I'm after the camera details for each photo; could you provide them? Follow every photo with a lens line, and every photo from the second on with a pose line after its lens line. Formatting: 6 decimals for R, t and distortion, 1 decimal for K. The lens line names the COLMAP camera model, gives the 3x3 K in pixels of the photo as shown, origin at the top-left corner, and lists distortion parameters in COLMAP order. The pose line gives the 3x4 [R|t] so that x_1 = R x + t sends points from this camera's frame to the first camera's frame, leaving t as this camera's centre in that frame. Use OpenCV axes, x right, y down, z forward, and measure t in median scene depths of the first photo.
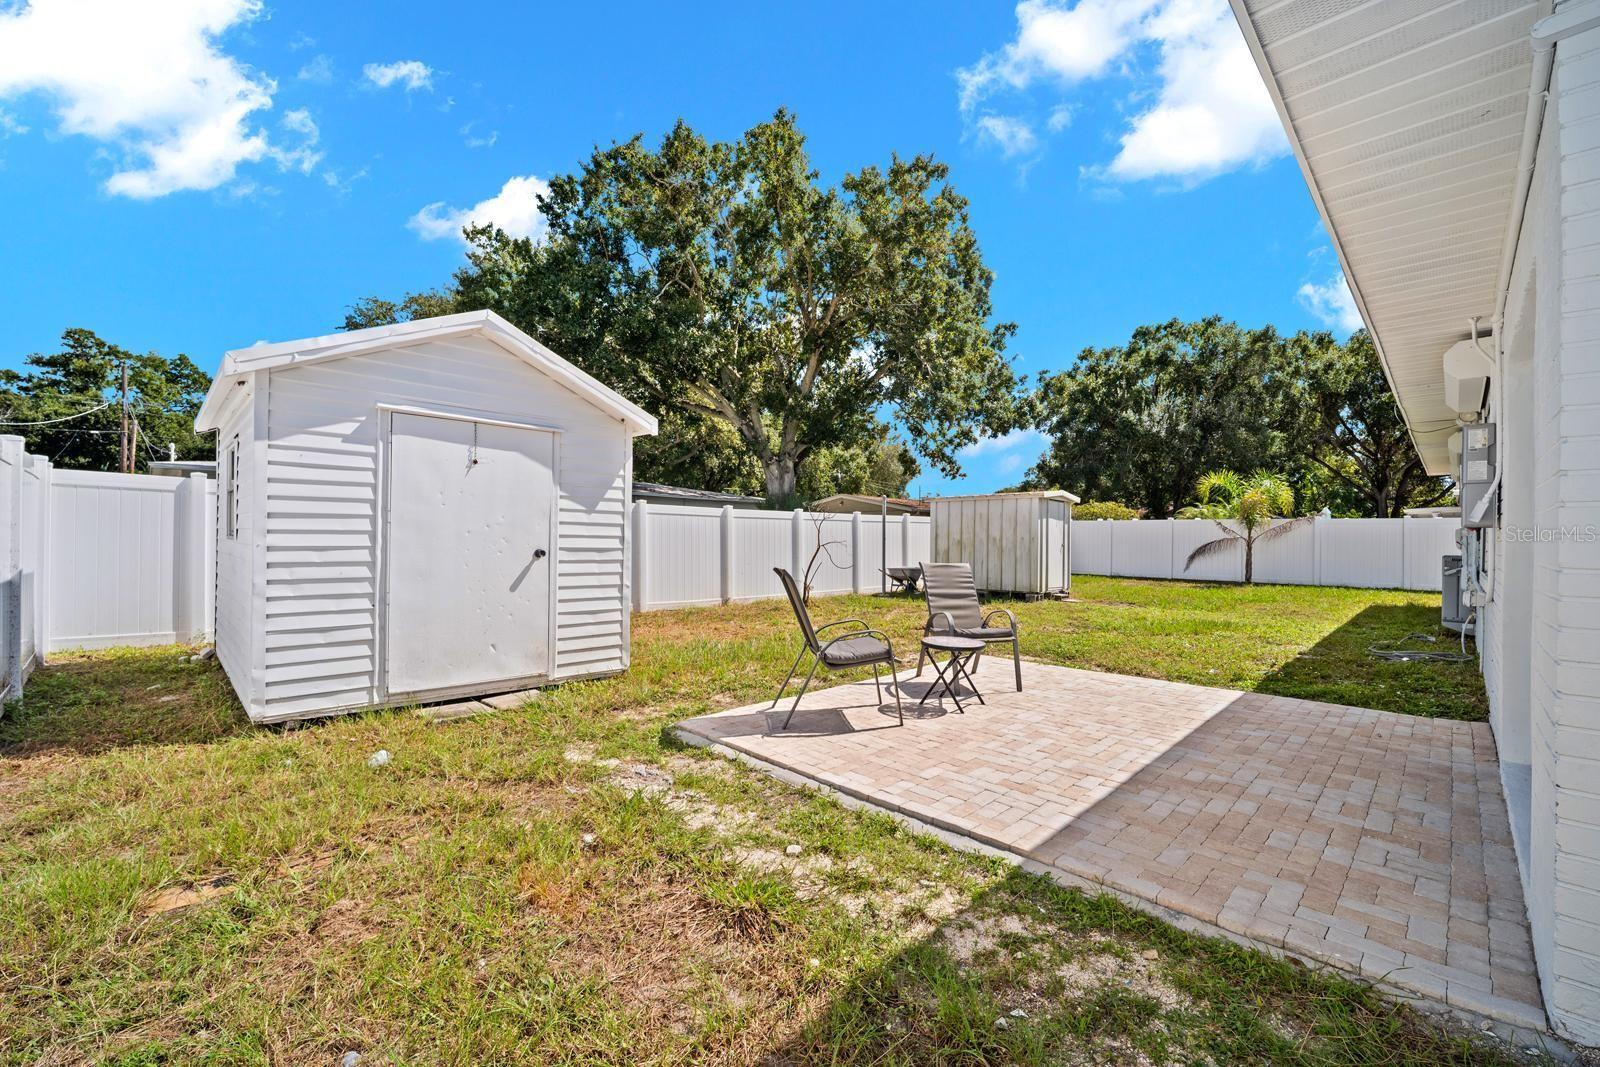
lens RADIAL K [[666.4, 0, 805.7], [0, 666.4, 539.4], [0, 0, 1]] dist [-0.013487, 0.000296]
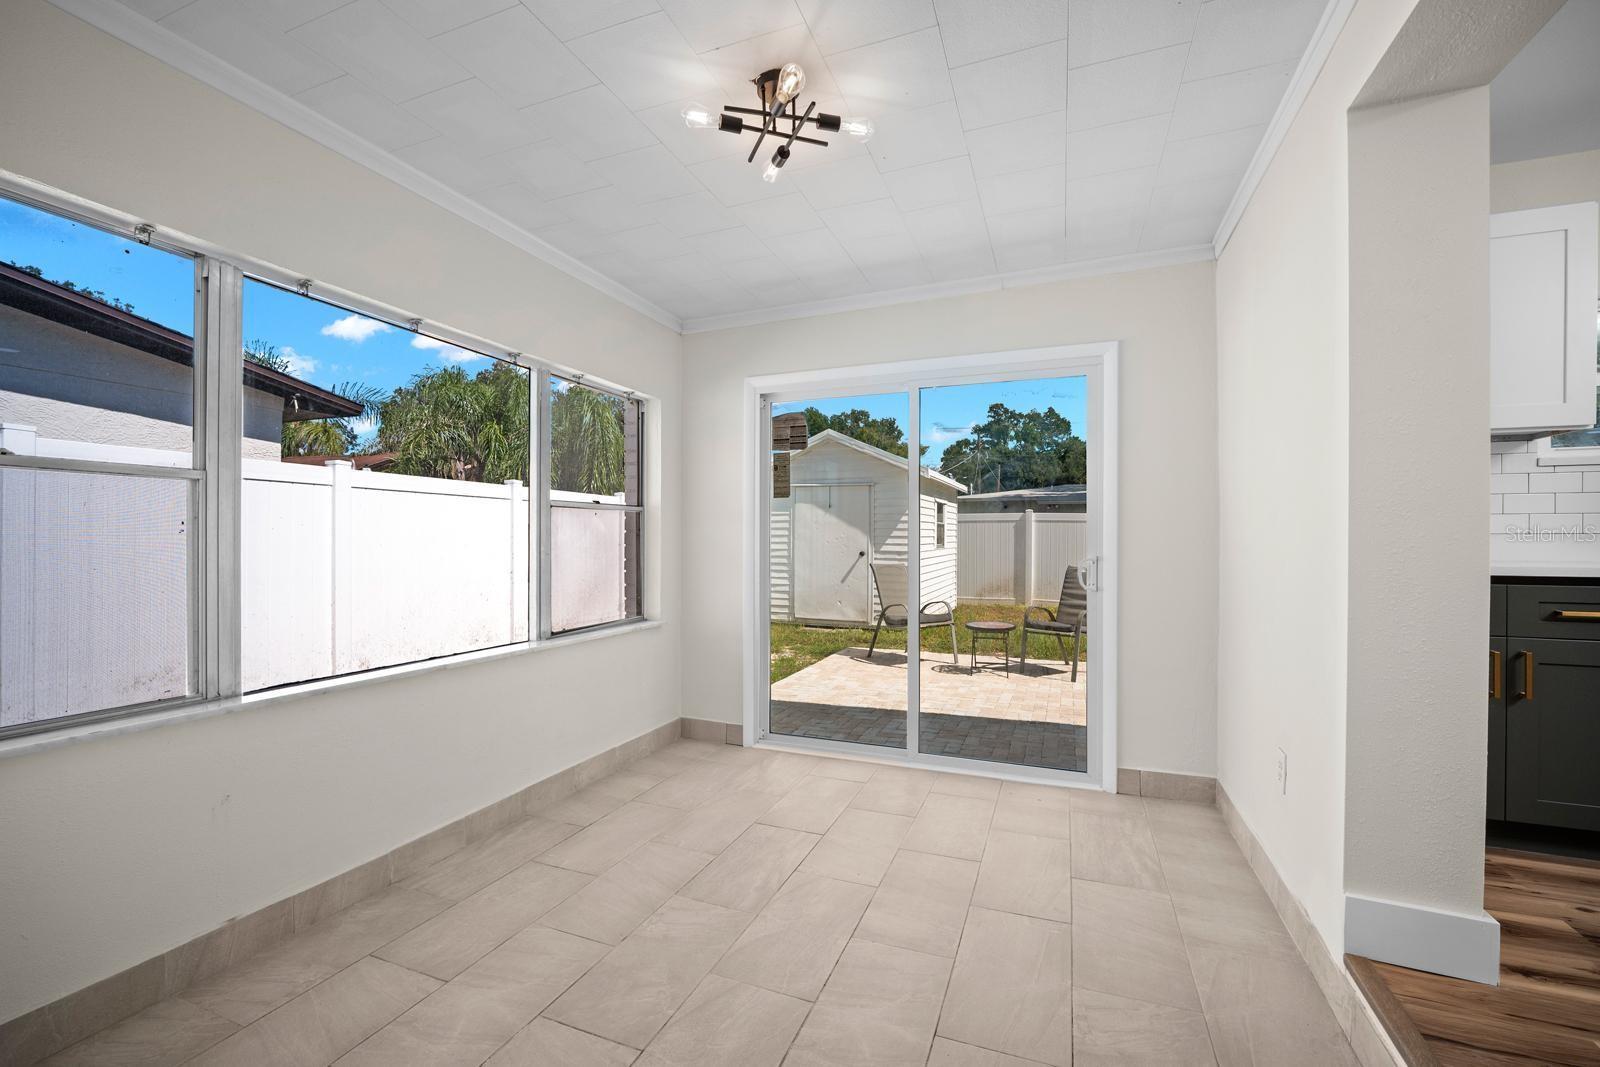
lens RADIAL K [[666.4, 0, 805.7], [0, 666.4, 539.4], [0, 0, 1]] dist [-0.013487, 0.000296]
pose [[0.391190, -0.008726, -0.920269, 1.110842], [0.000457, 0.999957, -0.009288, -0.001113], [0.920310, 0.003212, 0.391177, 0.145236]]
